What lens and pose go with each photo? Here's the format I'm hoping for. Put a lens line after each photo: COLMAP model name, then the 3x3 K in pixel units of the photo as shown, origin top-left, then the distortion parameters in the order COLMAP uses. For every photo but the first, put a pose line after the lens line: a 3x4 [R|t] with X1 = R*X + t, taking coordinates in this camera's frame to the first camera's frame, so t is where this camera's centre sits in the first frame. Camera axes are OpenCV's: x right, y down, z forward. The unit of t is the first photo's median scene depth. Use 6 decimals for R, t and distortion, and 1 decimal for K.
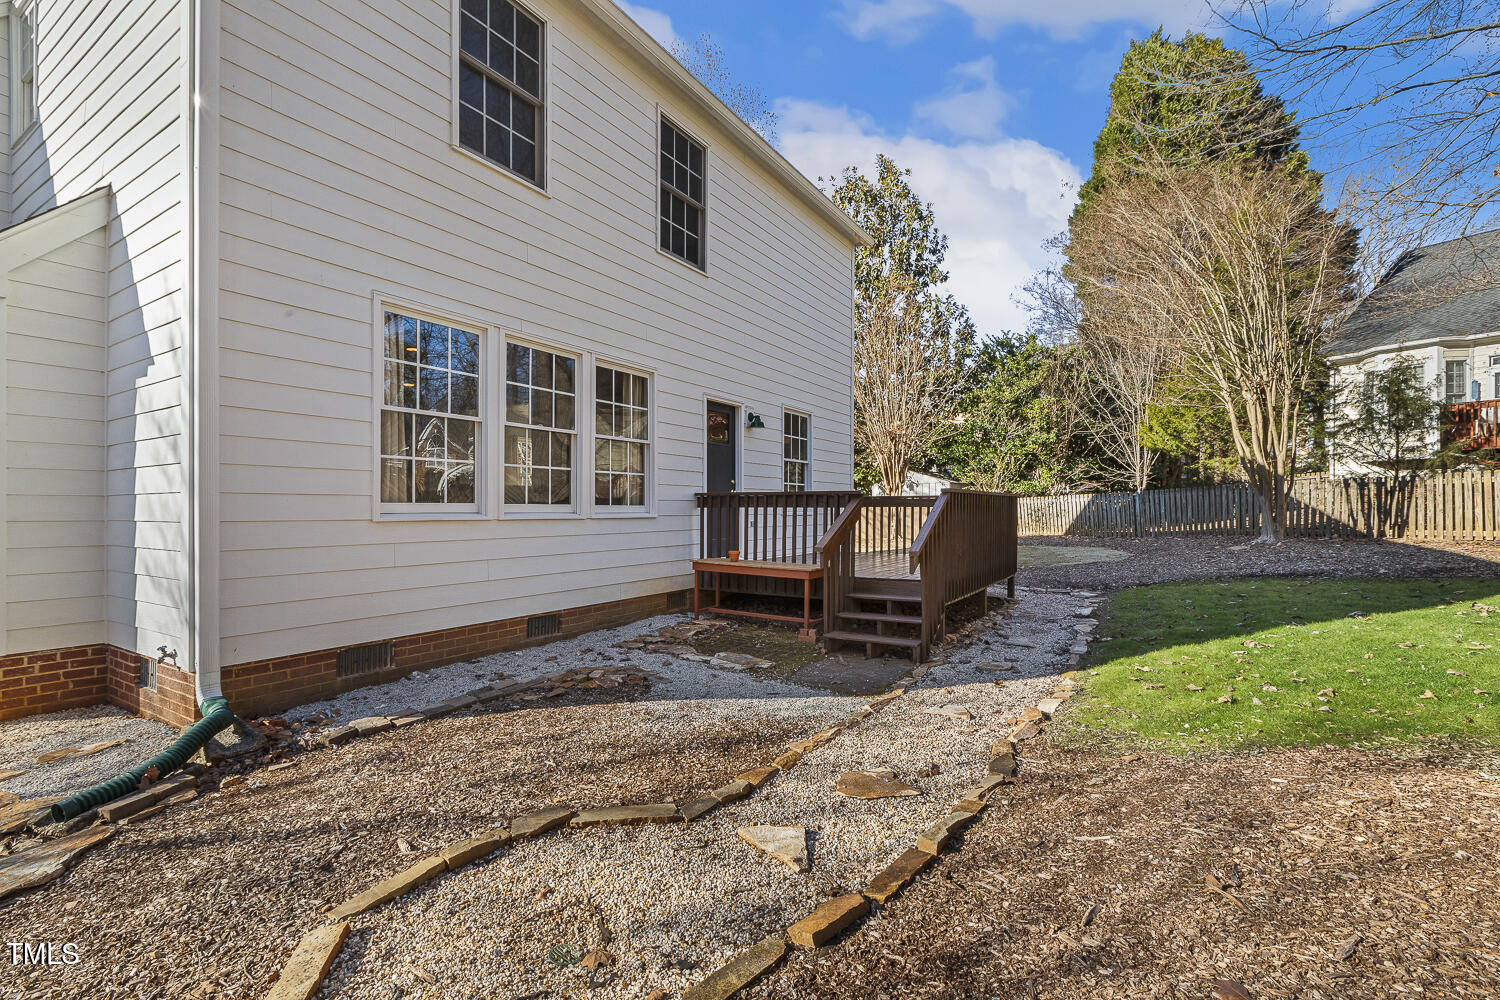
lens RADIAL K [[677.6, 0, 750.0], [0, 677.6, 500.0], [0, 0, 1]] dist [0.001355, 0.000524]
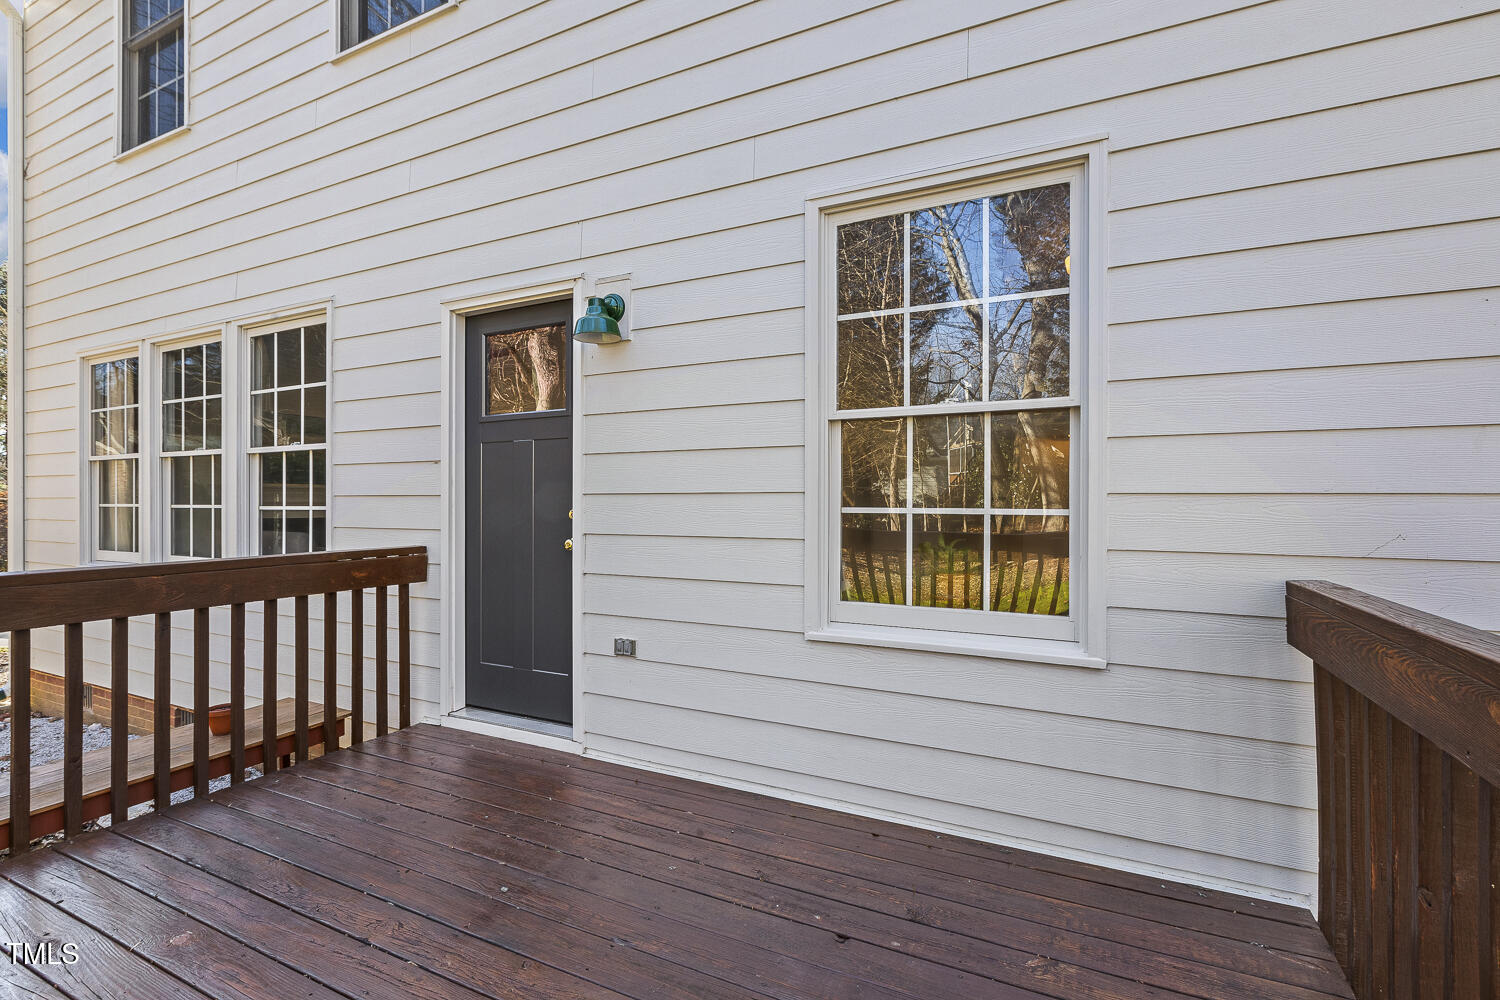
lens RADIAL K [[677.6, 0, 750.0], [0, 677.6, 500.0], [0, 0, 1]] dist [0.001355, 0.000524]
pose [[0.100811, 0.004569, -0.994895, 0.396016], [0.017748, 0.999822, 0.006390, -0.042318], [0.994747, -0.018301, 0.100712, 1.260089]]
